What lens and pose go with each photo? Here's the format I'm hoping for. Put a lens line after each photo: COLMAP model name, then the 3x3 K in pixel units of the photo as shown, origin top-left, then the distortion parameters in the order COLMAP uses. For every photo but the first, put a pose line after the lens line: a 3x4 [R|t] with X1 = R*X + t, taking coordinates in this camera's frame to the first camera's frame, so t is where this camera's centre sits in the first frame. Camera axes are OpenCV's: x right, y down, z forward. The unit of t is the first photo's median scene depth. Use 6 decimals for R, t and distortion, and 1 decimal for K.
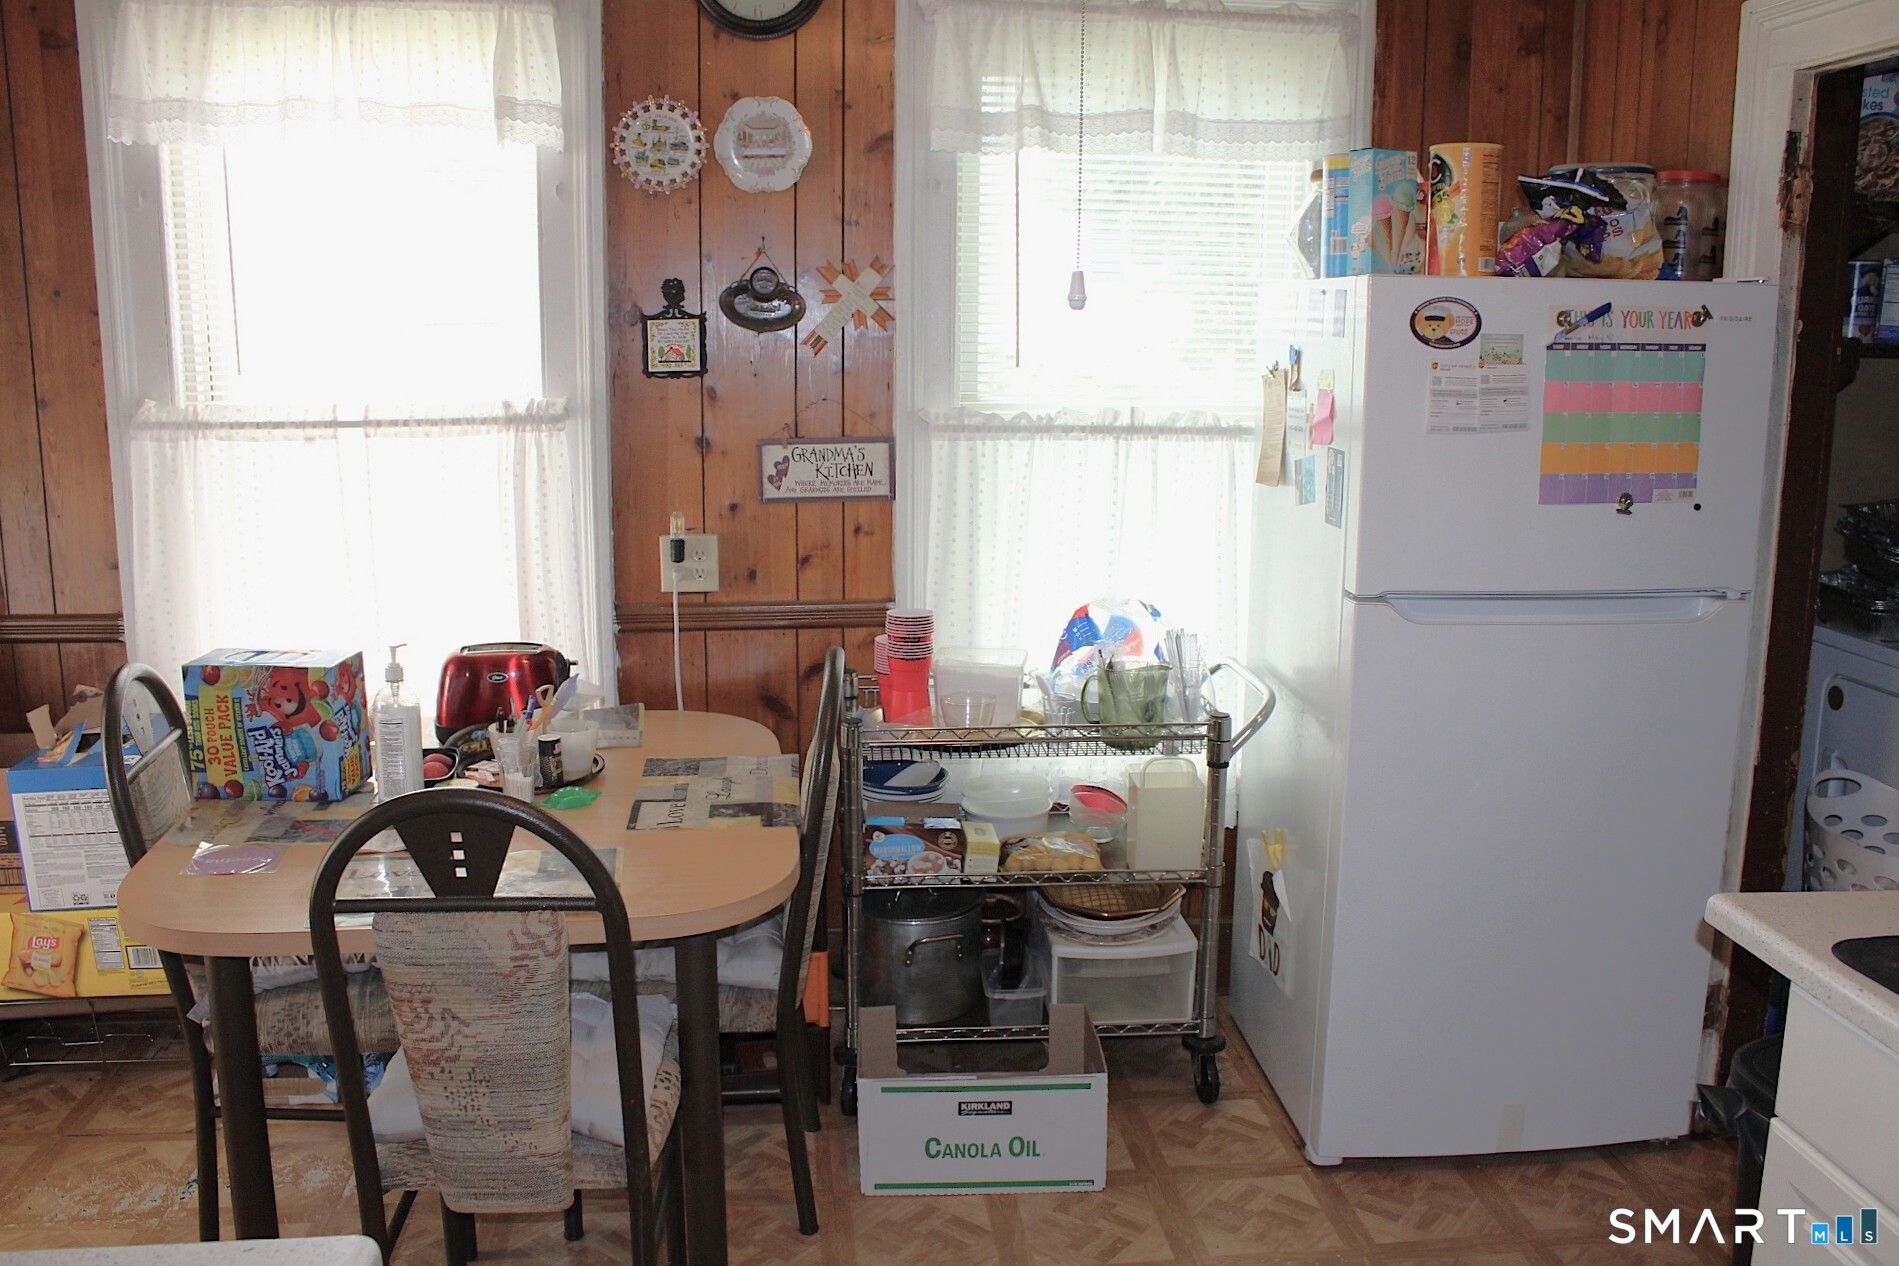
lens RADIAL K [[1595.5, 0, 953.1], [0, 1595.5, 624.9], [0, 0, 1]] dist [-0.121048, 0.090596]
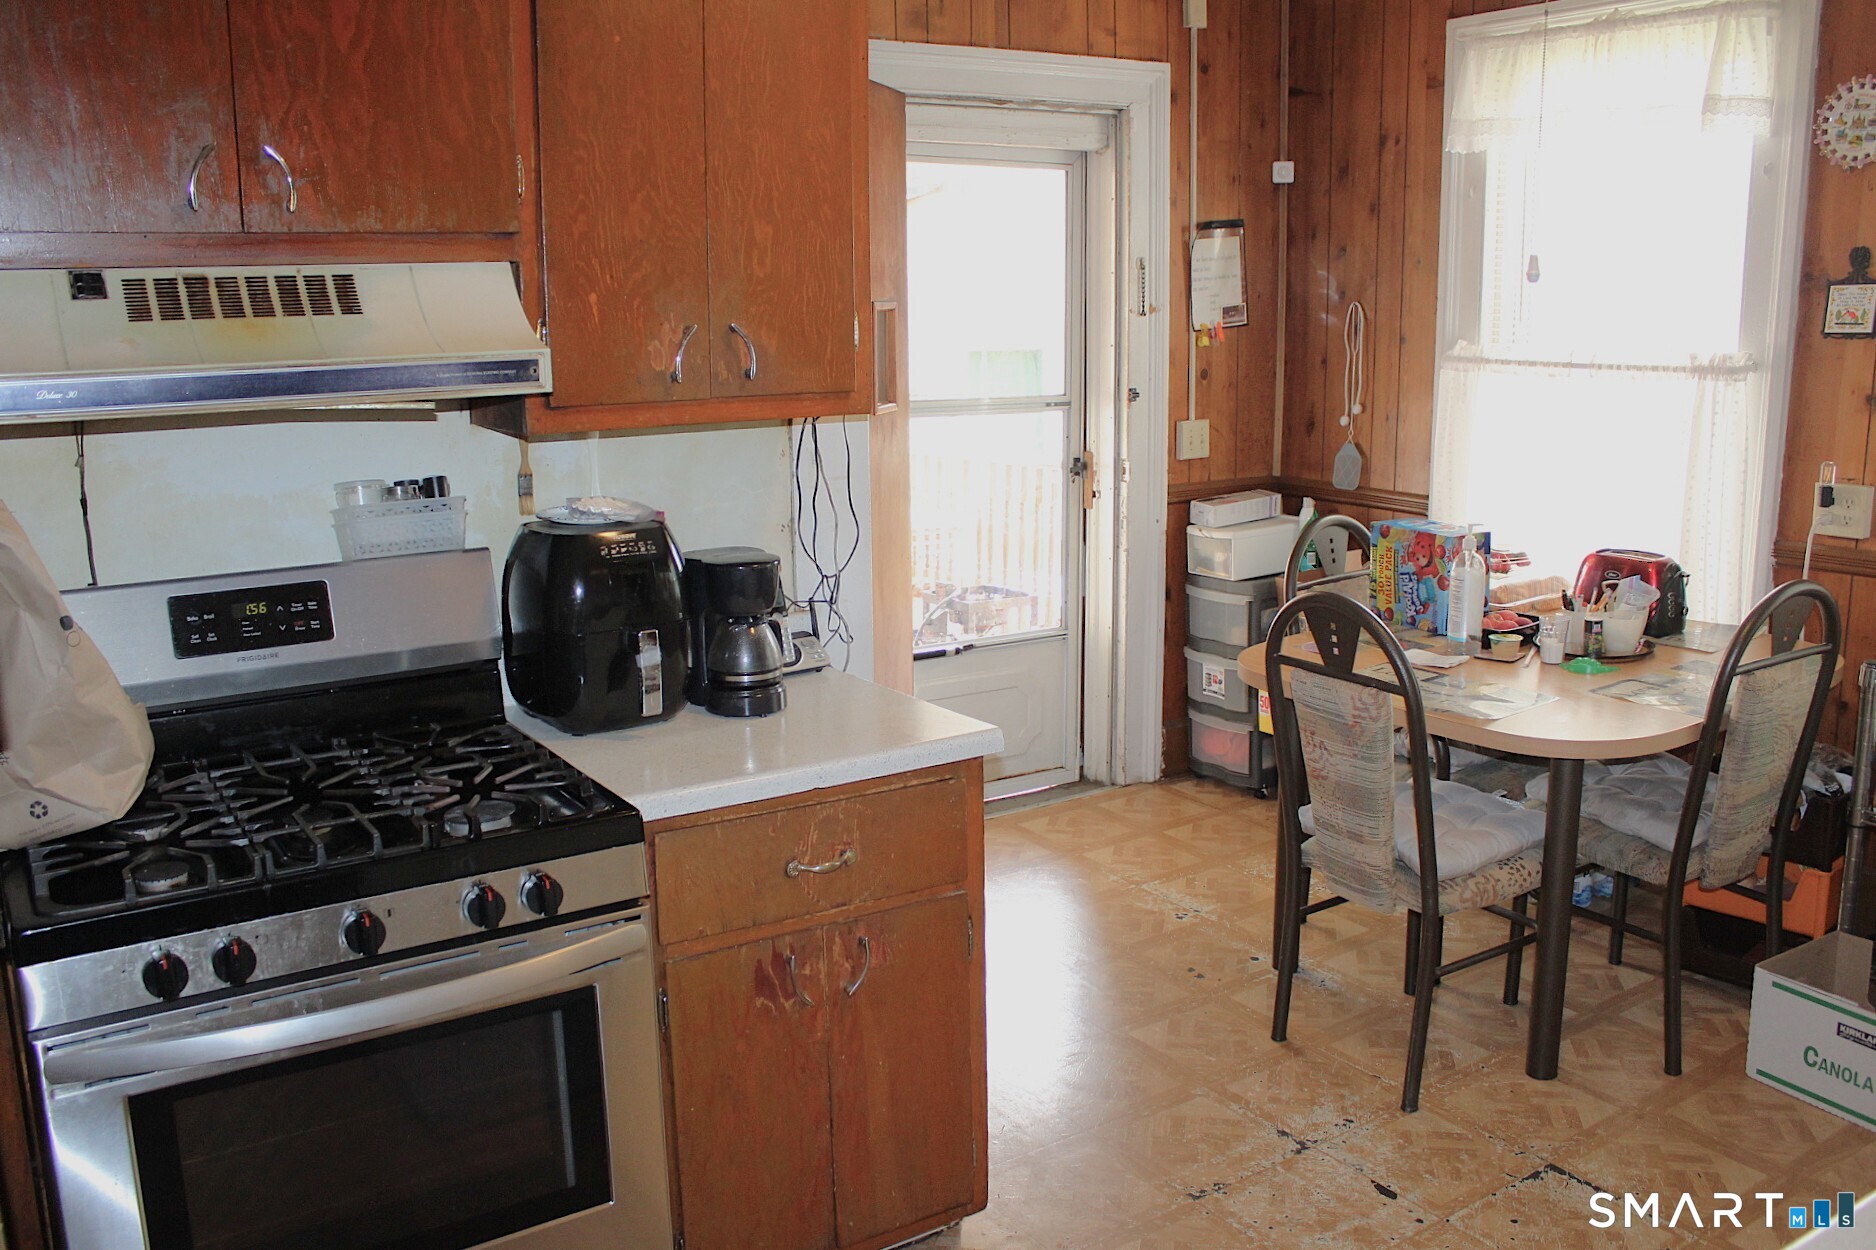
lens RADIAL K [[1576.2, 0, 932.0], [0, 1576.2, 634.7], [0, 0, 1]] dist [-0.121048, 0.090596]
pose [[0.468224, 0.181360, -0.864798, 0.492731], [-0.148131, 0.980970, 0.125521, 0.005986], [0.871105, 0.069332, 0.486179, -0.045385]]
